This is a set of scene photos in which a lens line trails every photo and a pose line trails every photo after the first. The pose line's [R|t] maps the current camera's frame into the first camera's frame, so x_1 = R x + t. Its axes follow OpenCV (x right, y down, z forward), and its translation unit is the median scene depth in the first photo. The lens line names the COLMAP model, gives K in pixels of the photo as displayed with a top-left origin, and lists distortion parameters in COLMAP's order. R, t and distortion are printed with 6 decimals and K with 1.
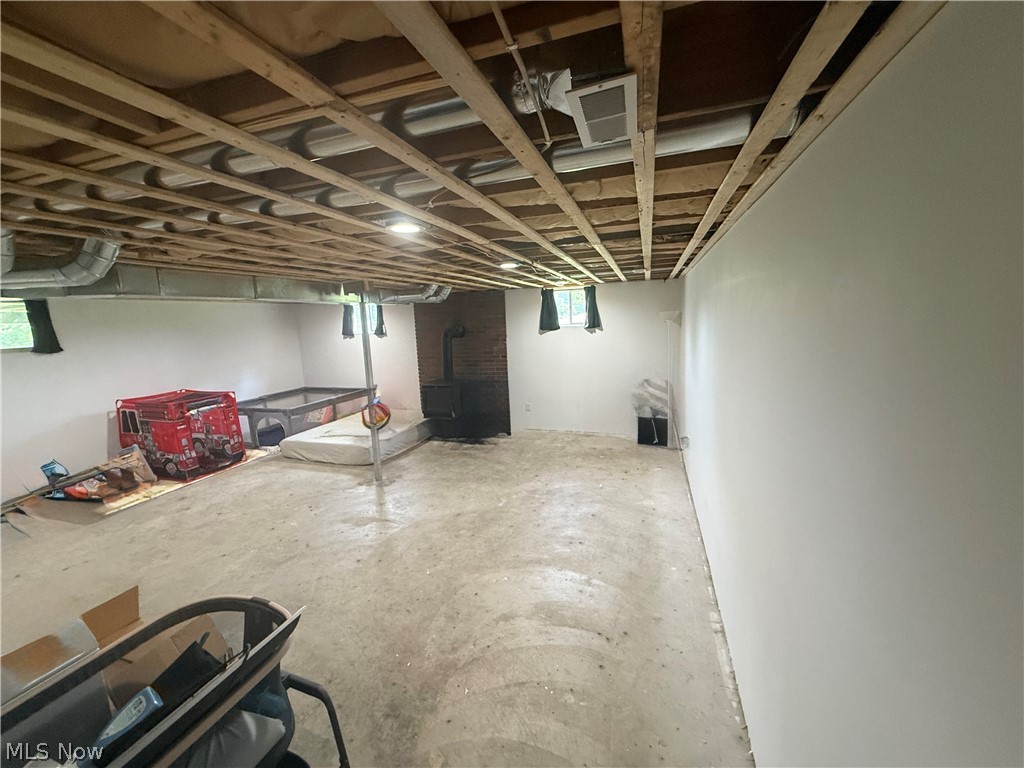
lens RADIAL K [[409.1, 0, 511.6], [0, 409.1, 383.0], [0, 0, 1]] dist [0.000039, 0.000065]
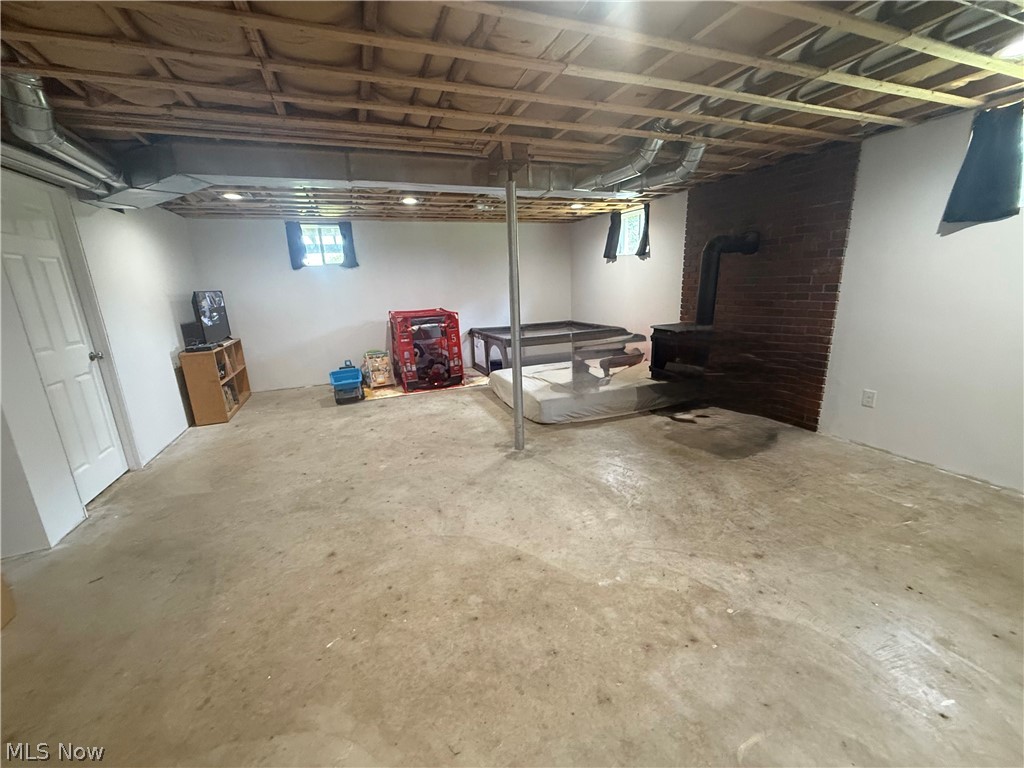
lens RADIAL K [[409.1, 0, 510.5], [0, 409.1, 384.8], [0, 0, 1]] dist [0.000039, 0.000065]
pose [[0.636483, 0.203868, -0.743860, 0.164038], [-0.105319, 0.978374, 0.178024, 0.002795], [0.764067, -0.034967, 0.644189, 0.493399]]
